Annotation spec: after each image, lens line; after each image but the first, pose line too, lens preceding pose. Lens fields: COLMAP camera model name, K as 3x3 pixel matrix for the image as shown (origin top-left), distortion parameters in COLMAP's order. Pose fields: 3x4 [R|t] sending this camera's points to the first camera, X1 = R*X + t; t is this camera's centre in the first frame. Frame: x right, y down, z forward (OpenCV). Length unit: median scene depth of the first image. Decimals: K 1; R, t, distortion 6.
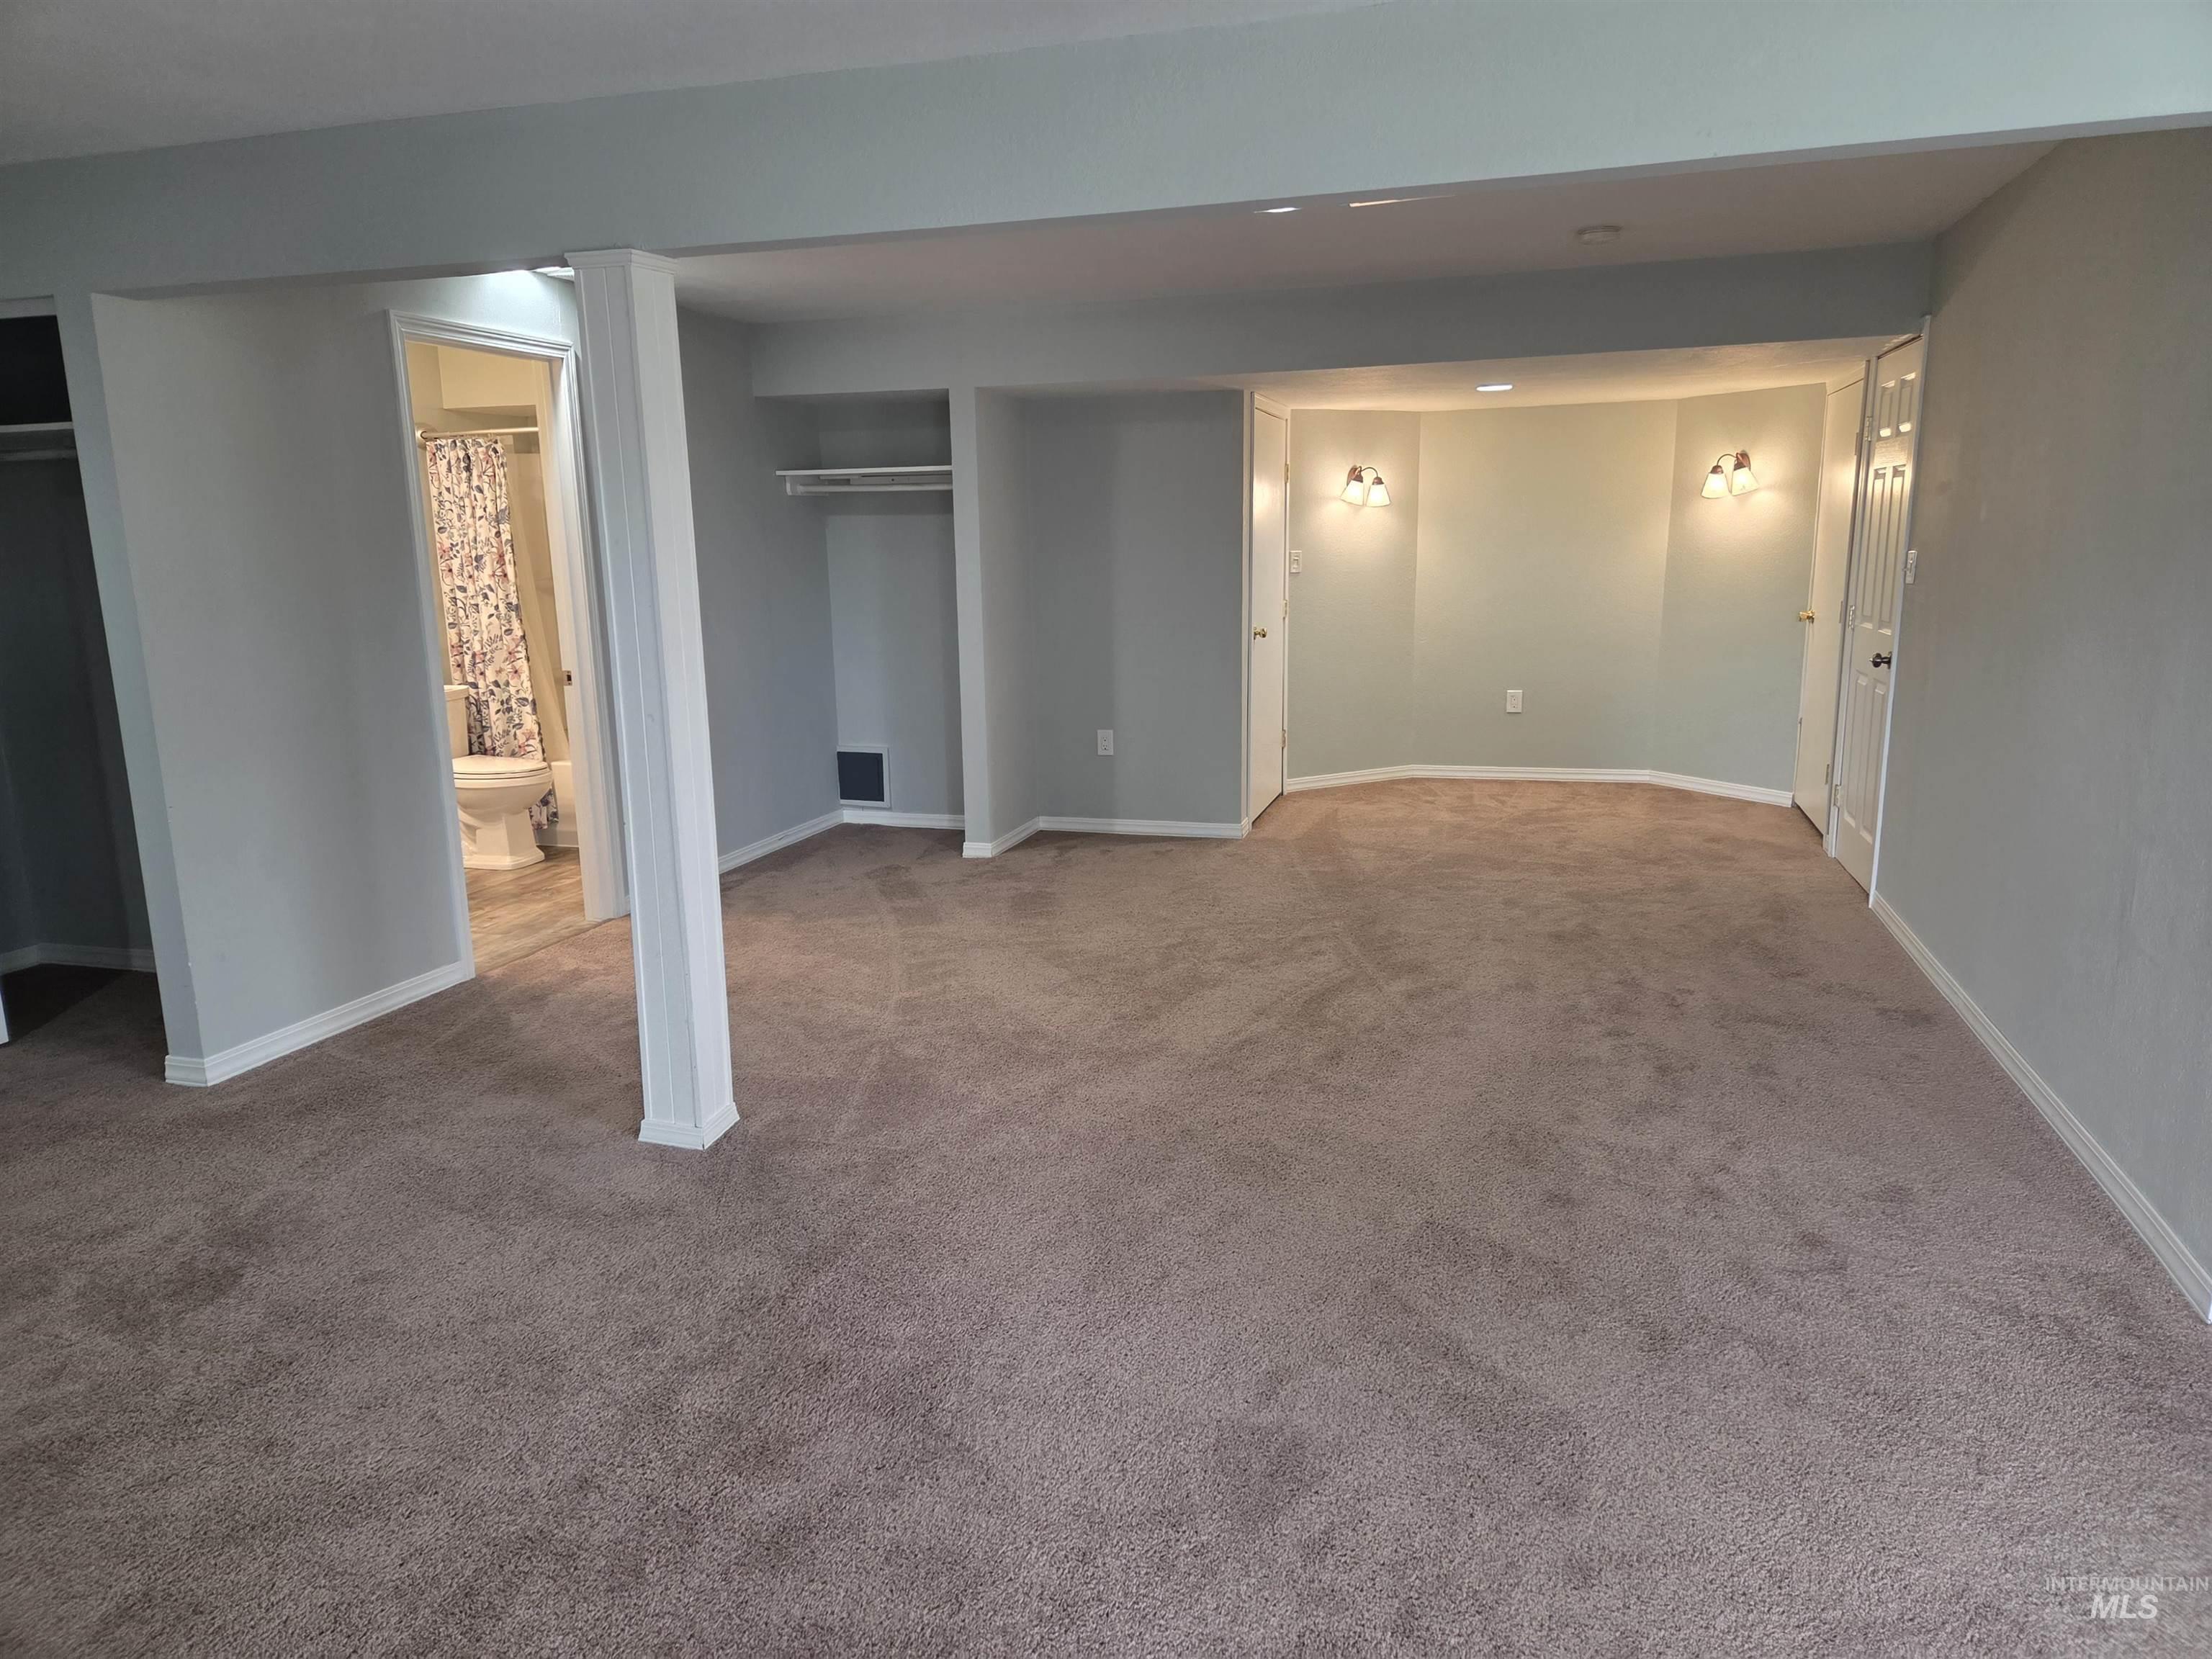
lens RADIAL K [[1466.0, 0, 1094.7], [0, 1466.0, 845.4], [0, 0, 1]] dist [0.070969, -0.065358]
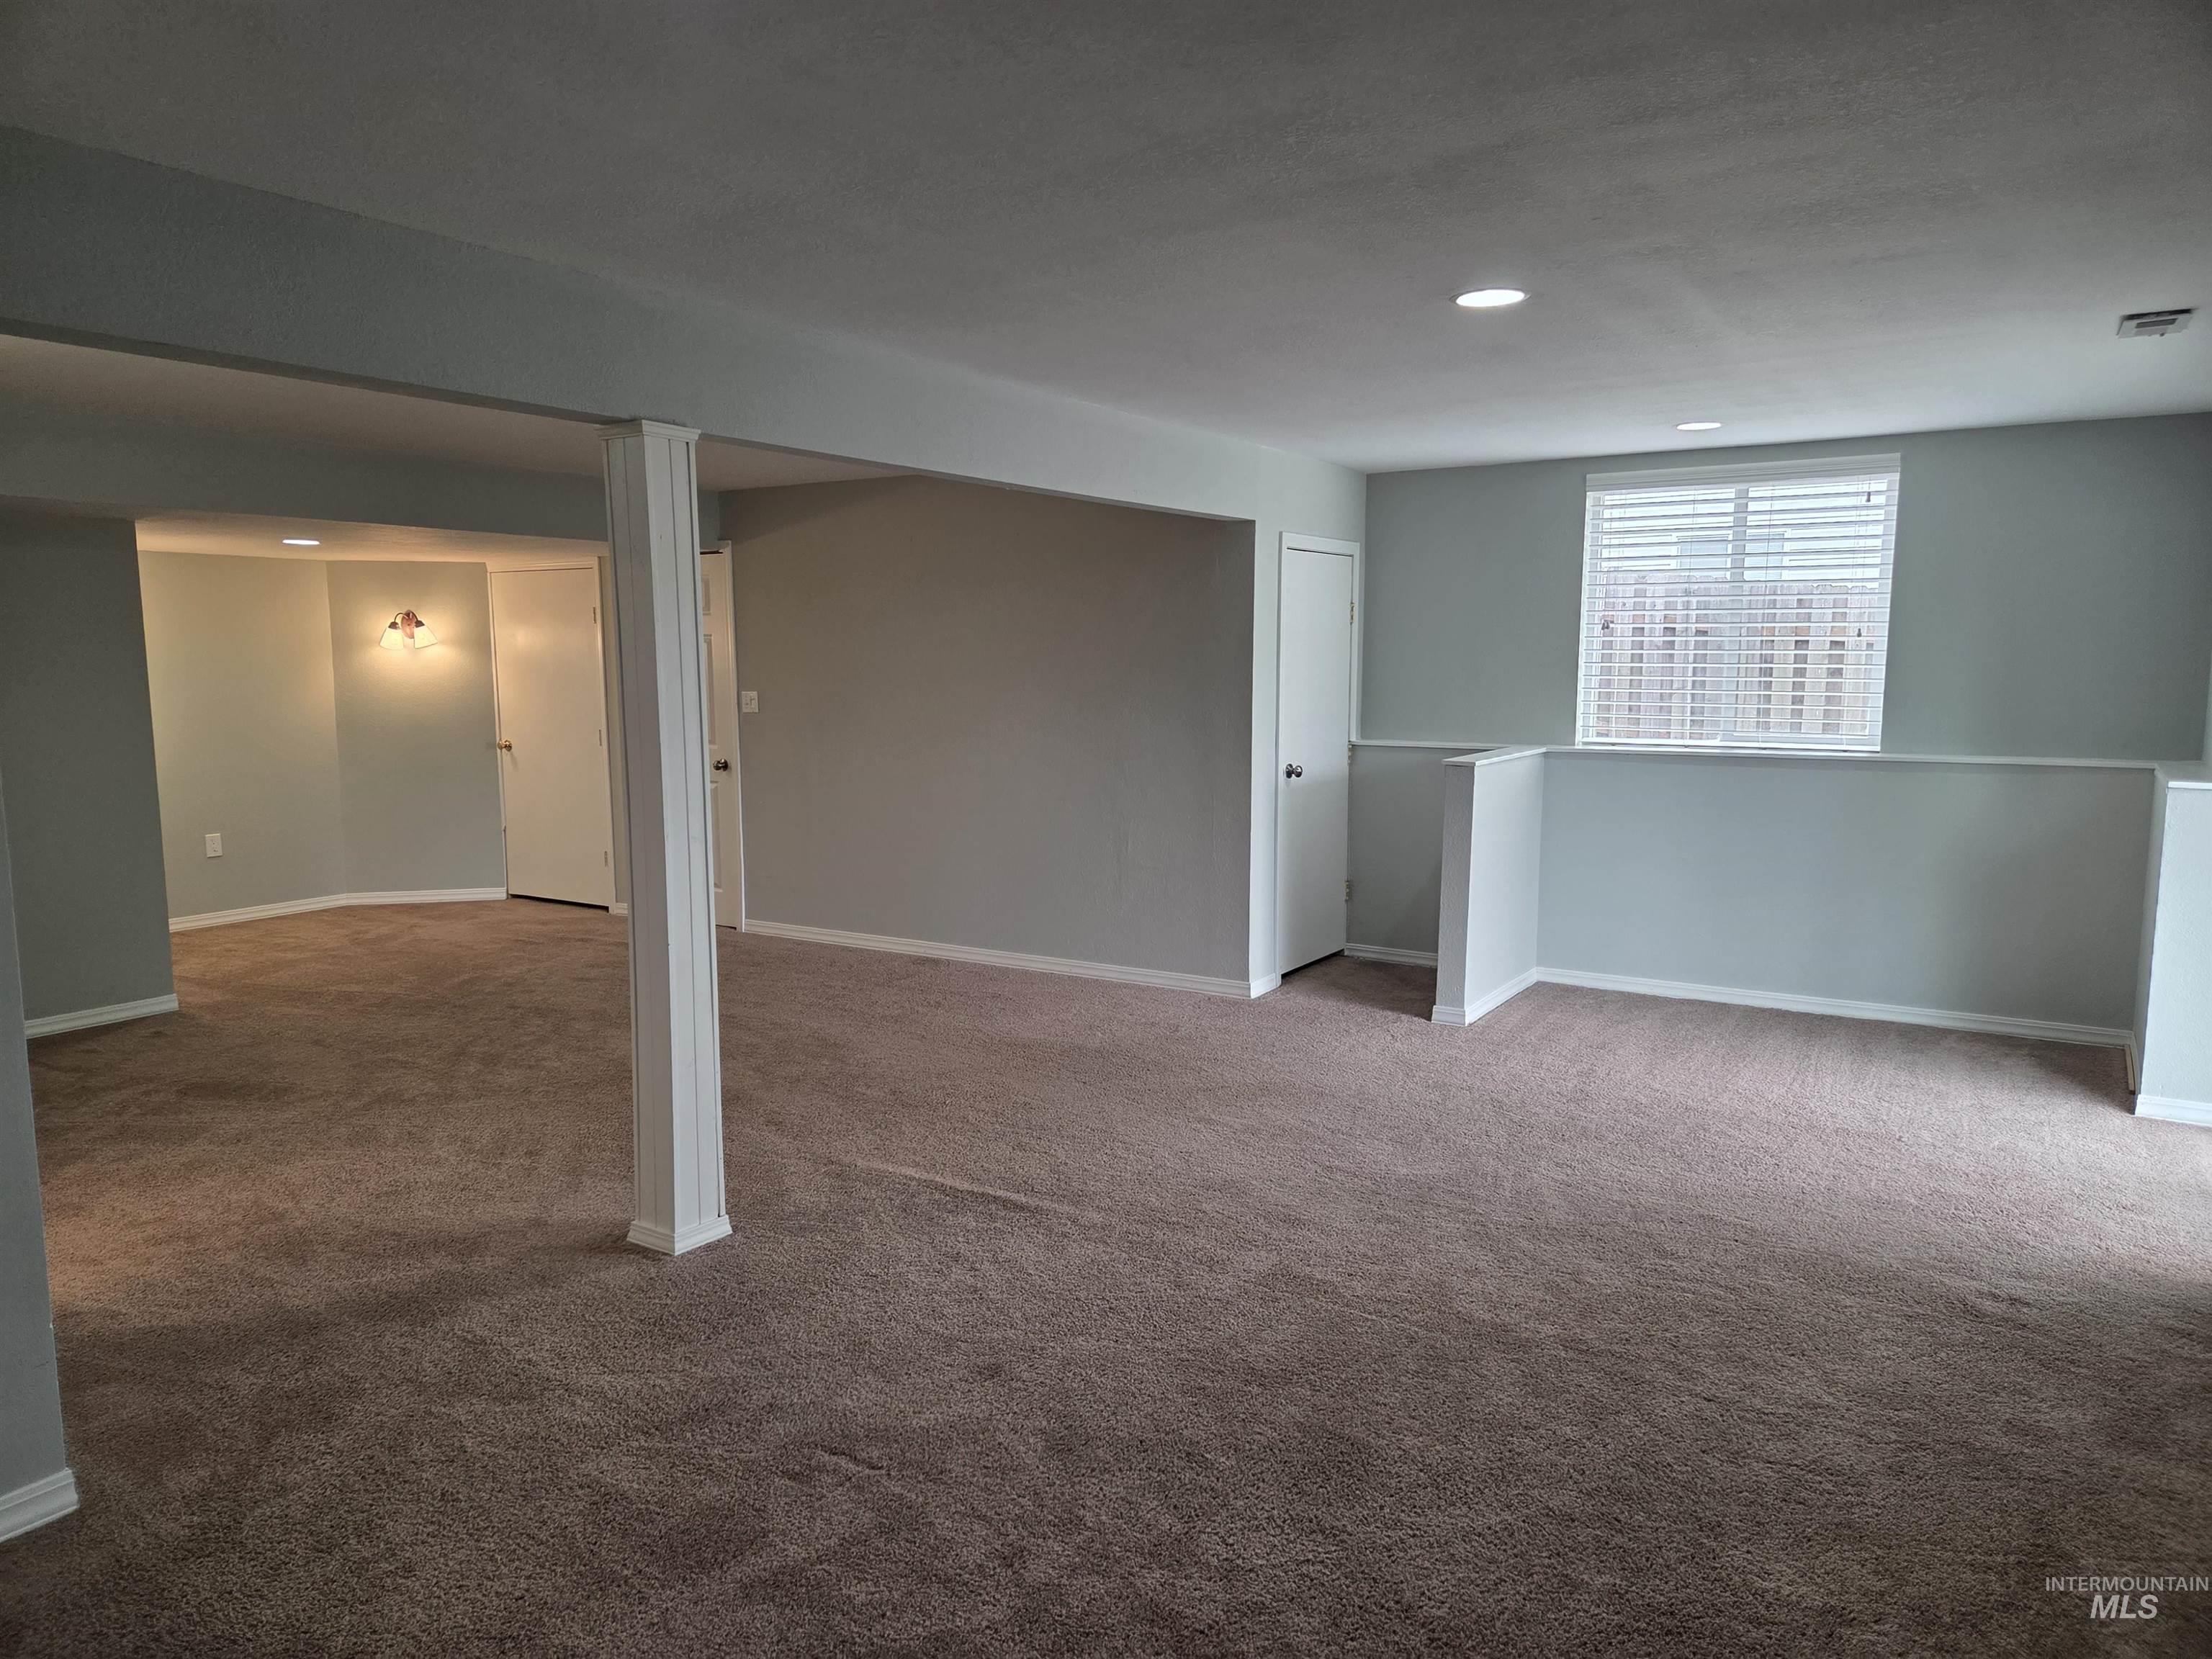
lens RADIAL K [[1466.0, 0, 1094.7], [0, 1466.0, 845.4], [0, 0, 1]] dist [0.070969, -0.065358]
pose [[0.273818, -0.107965, 0.955703, -0.616563], [0.202071, 0.977958, 0.052583, -0.038330], [-0.940314, 0.178722, 0.289599, 0.195700]]
